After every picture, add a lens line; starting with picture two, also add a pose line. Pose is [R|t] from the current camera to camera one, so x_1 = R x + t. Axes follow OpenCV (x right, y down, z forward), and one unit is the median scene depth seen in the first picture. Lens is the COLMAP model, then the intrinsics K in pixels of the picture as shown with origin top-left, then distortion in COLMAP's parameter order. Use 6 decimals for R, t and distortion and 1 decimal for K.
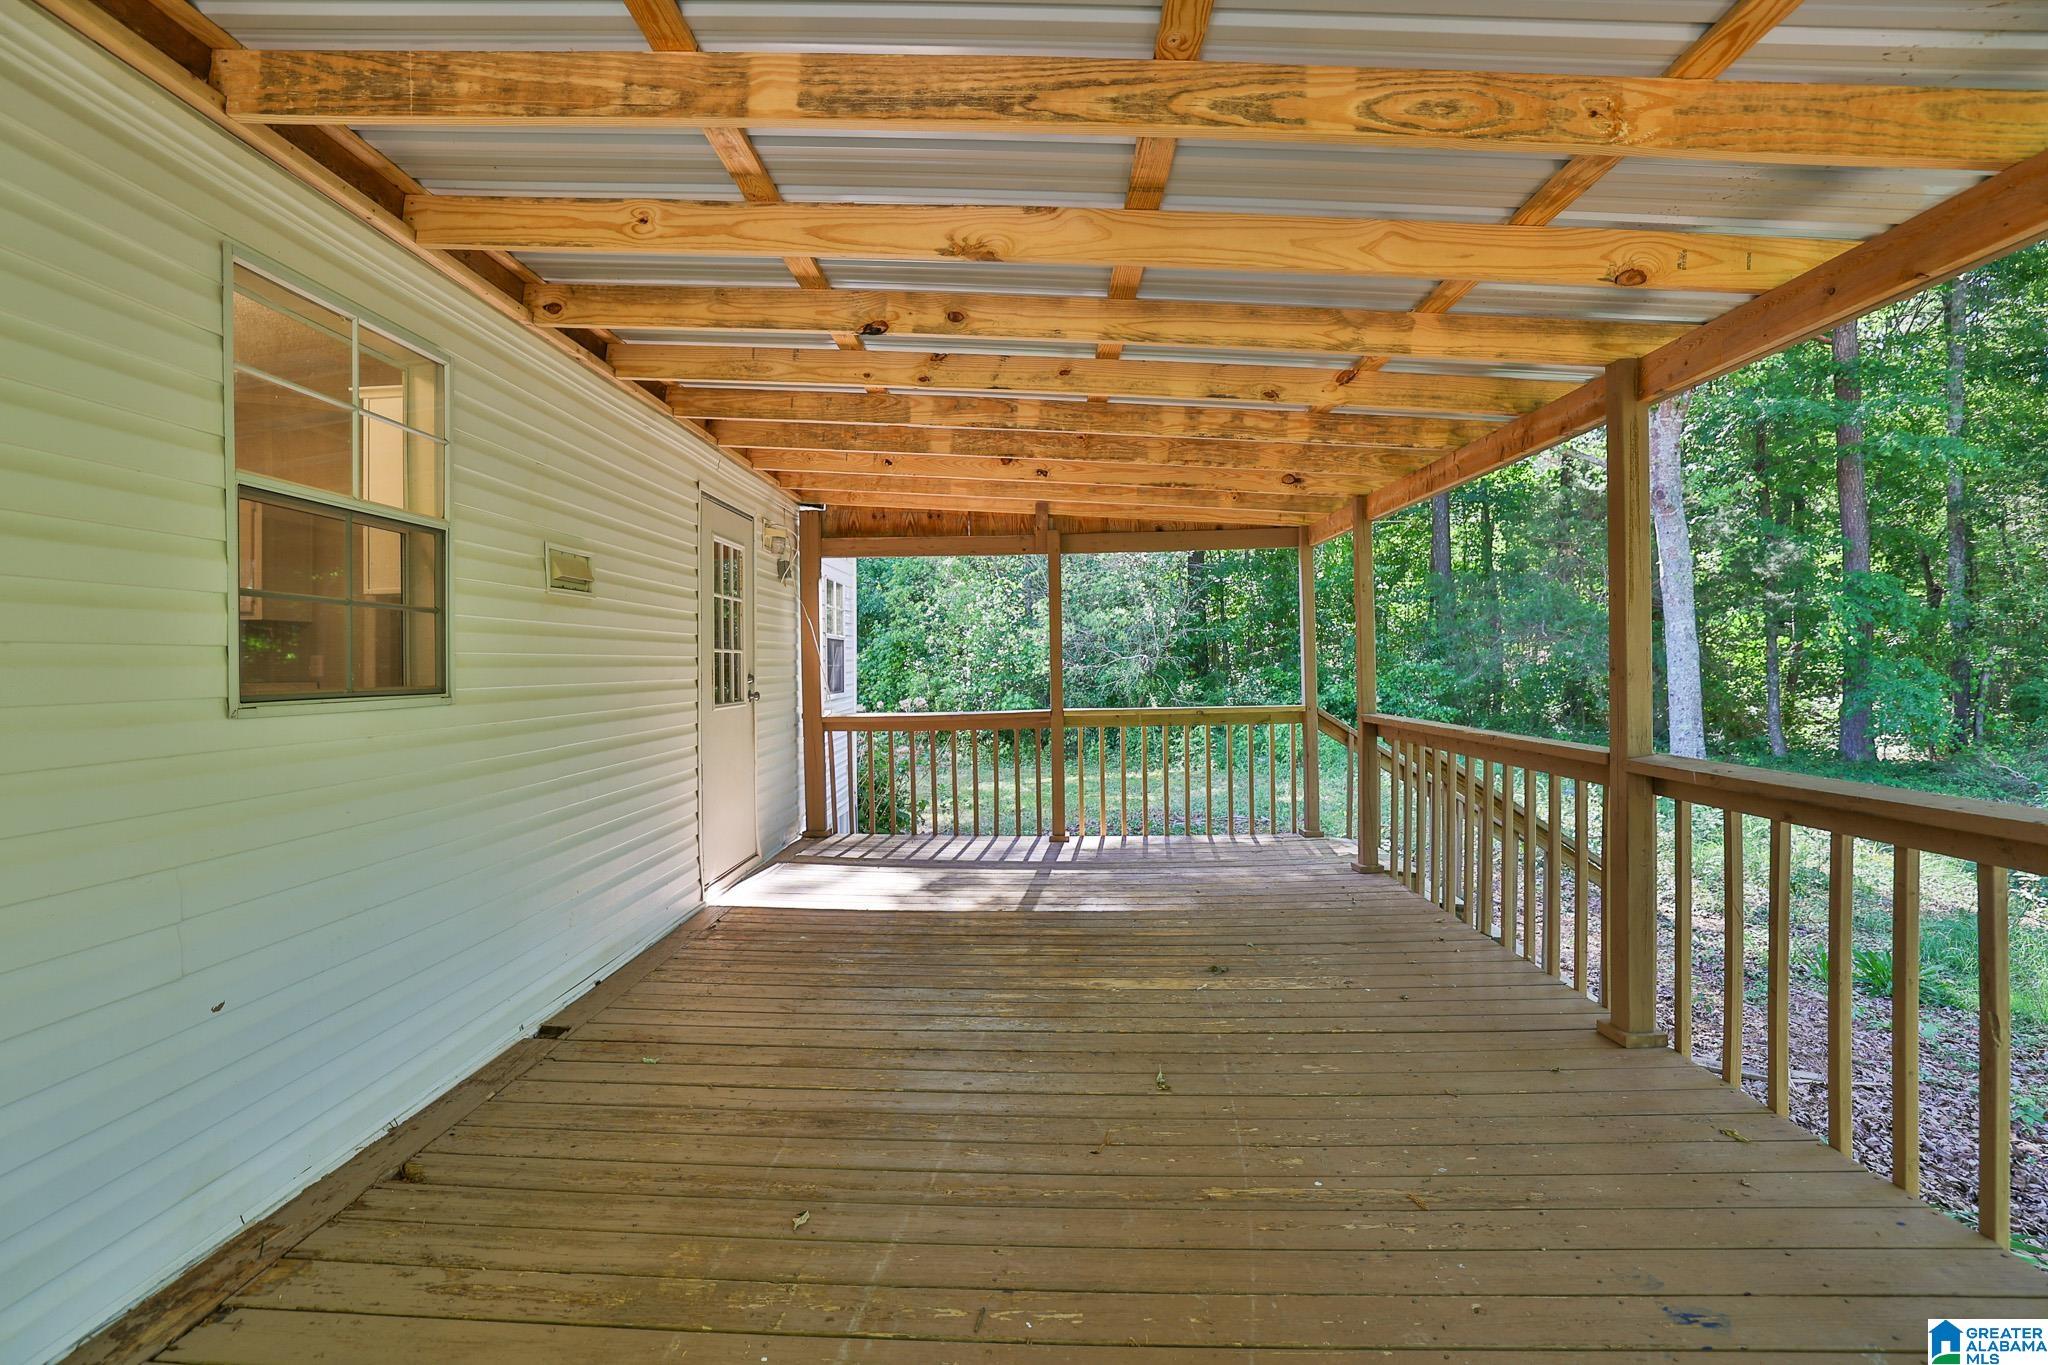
lens RADIAL K [[934.9, 0, 988.6], [0, 934.9, 659.6], [0, 0, 1]] dist [-0.048357, 0.017879]
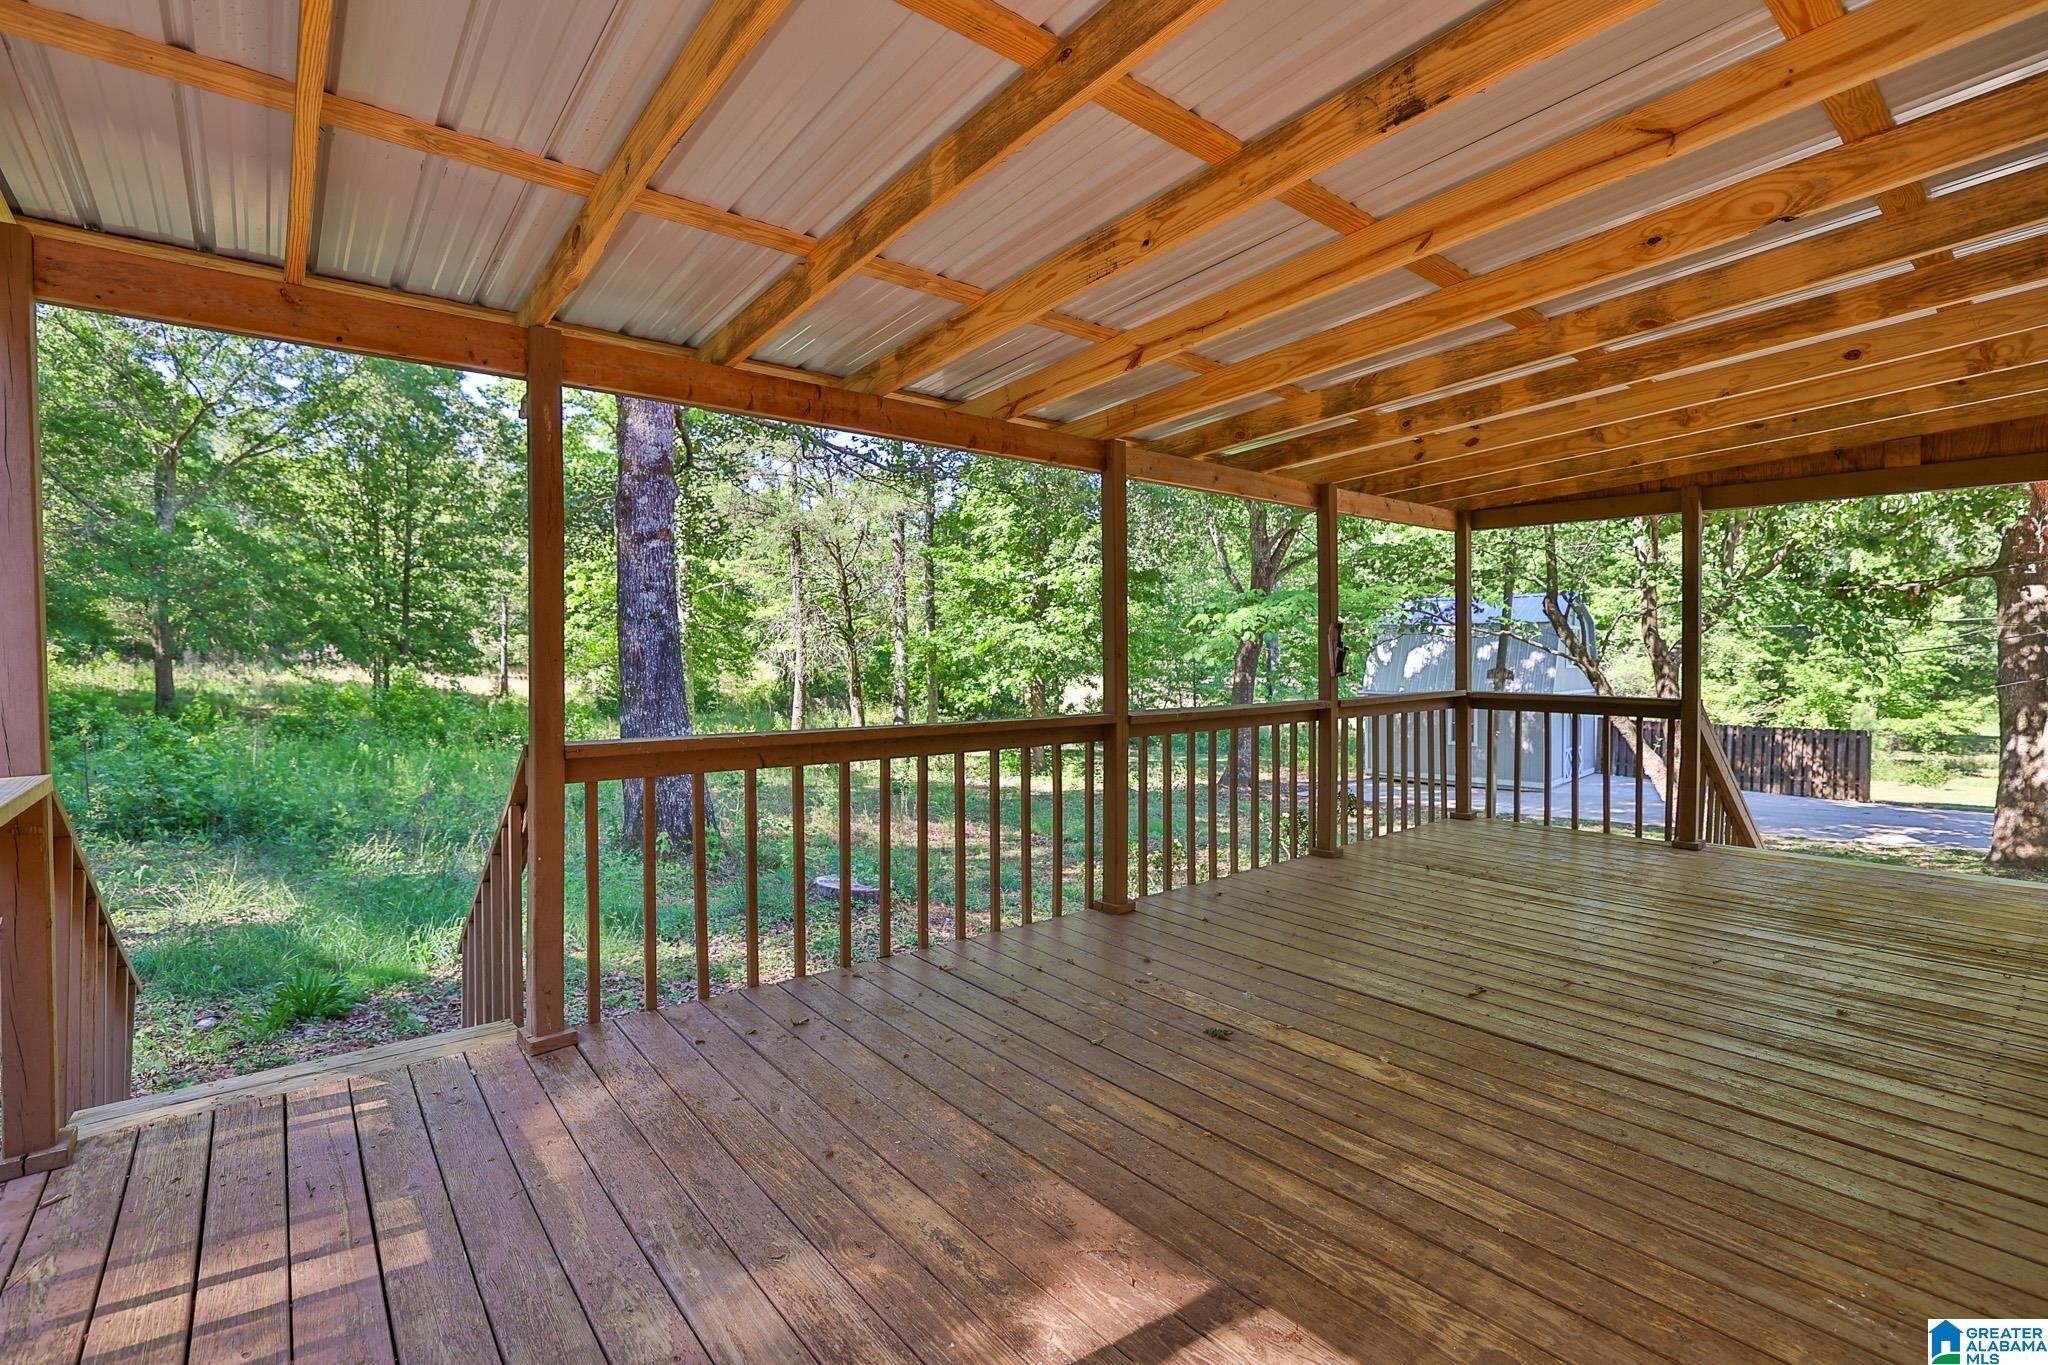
lens RADIAL K [[934.9, 0, 988.6], [0, 934.9, 659.6], [0, 0, 1]] dist [-0.048357, 0.017879]
pose [[-0.657609, 0.002852, 0.753354, -0.238528], [0.001819, 0.999996, -0.002197, 0.018372], [-0.753358, -0.000074, -0.657611, 1.813293]]
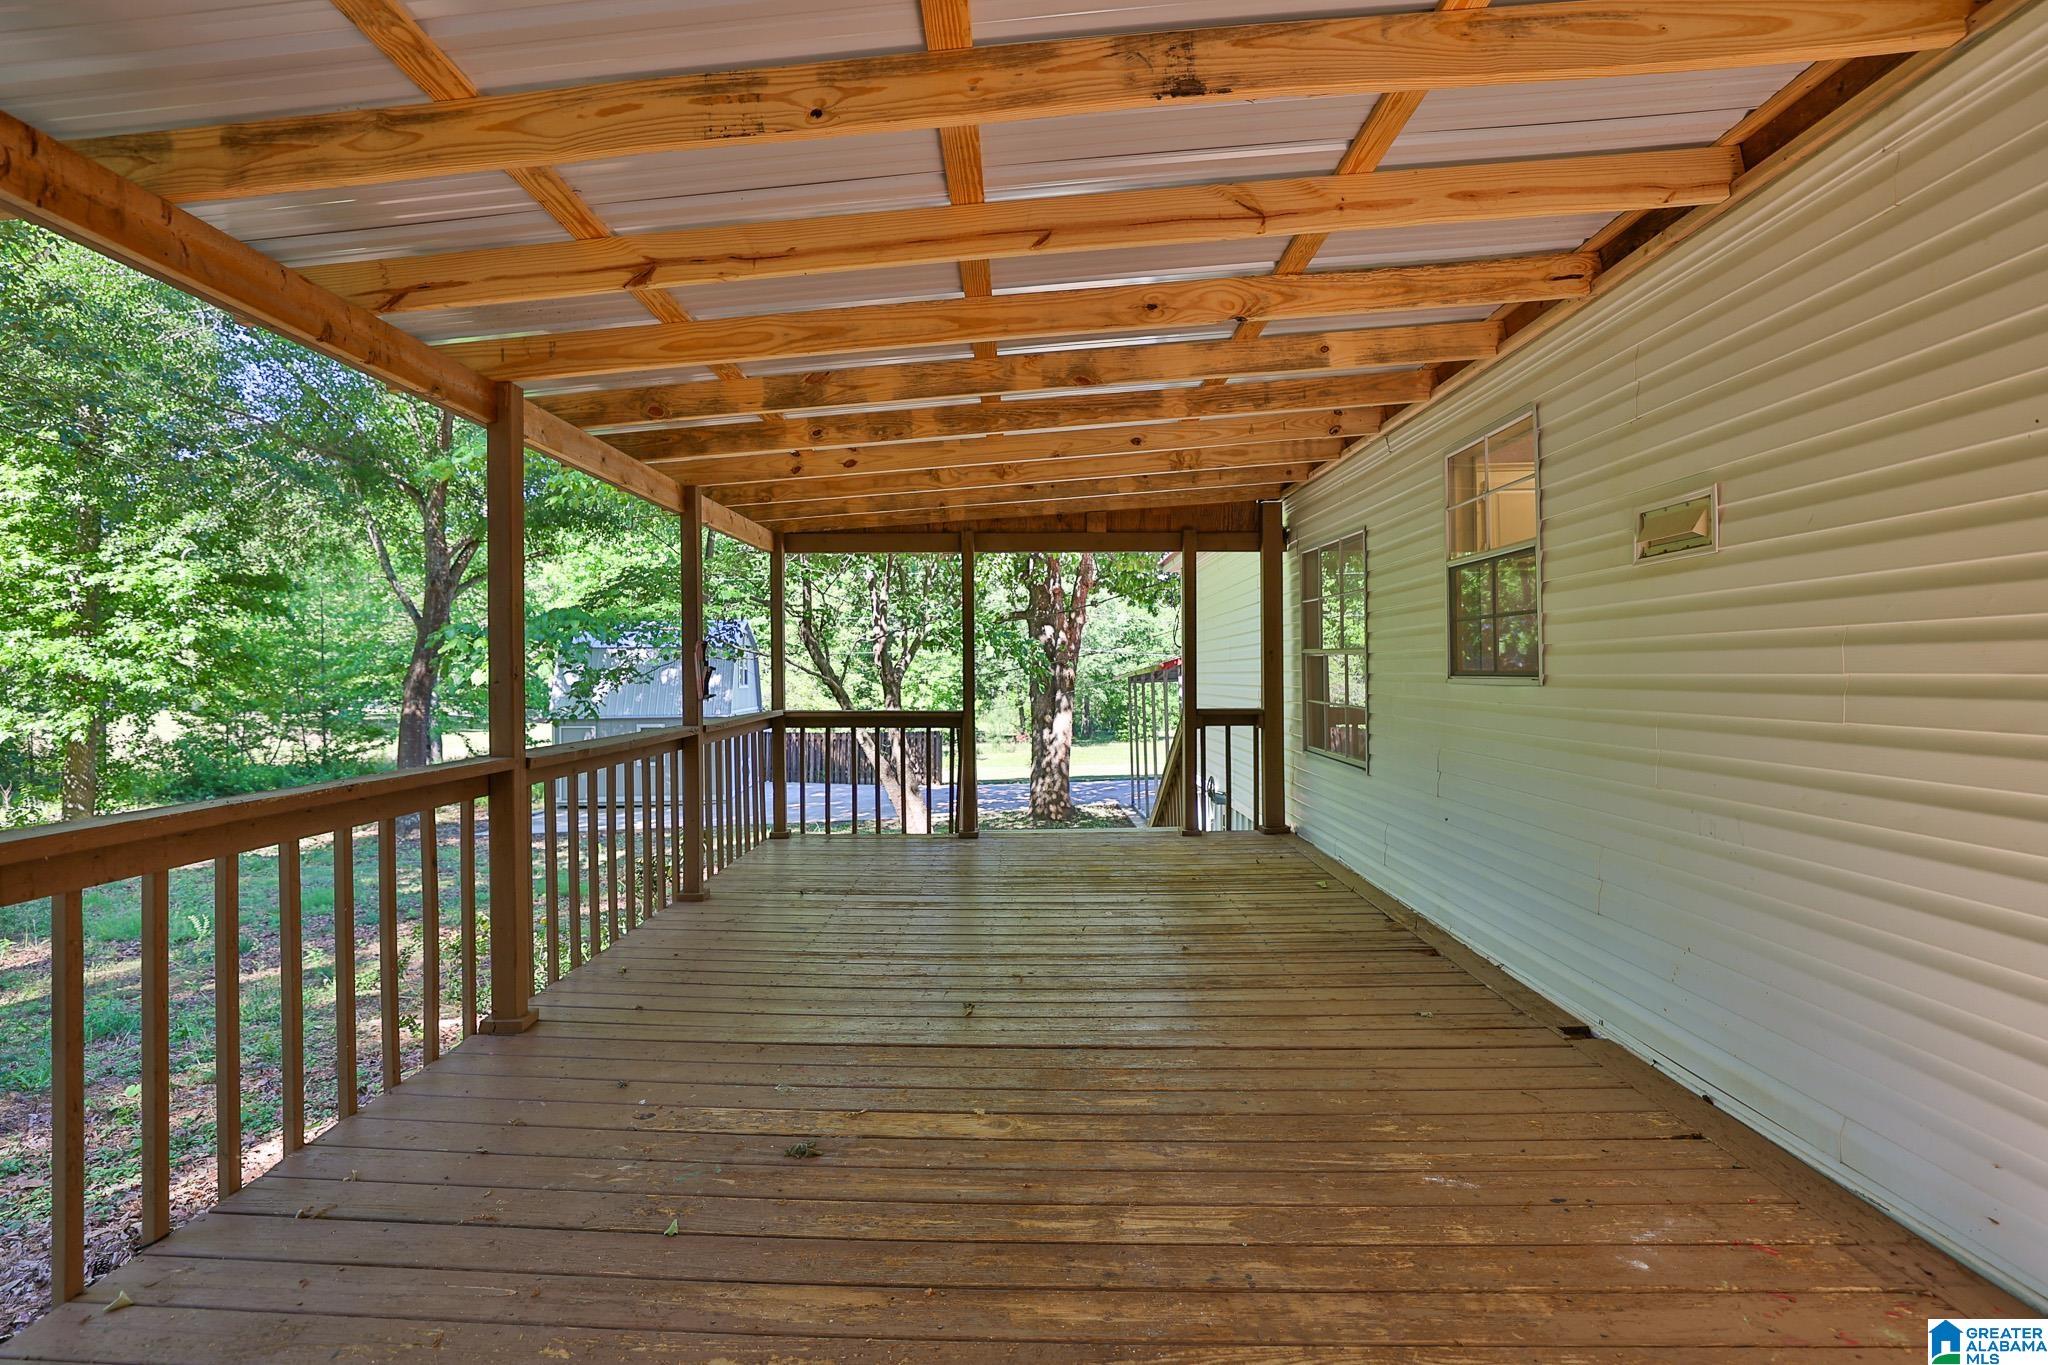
lens RADIAL K [[934.9, 0, 988.6], [0, 934.9, 659.6], [0, 0, 1]] dist [-0.048357, 0.017879]
pose [[-0.999706, 0.017850, -0.016435, 0.137794], [0.018163, 0.999653, -0.019099, 0.018988], [0.016088, -0.019392, -0.999683, 1.772369]]
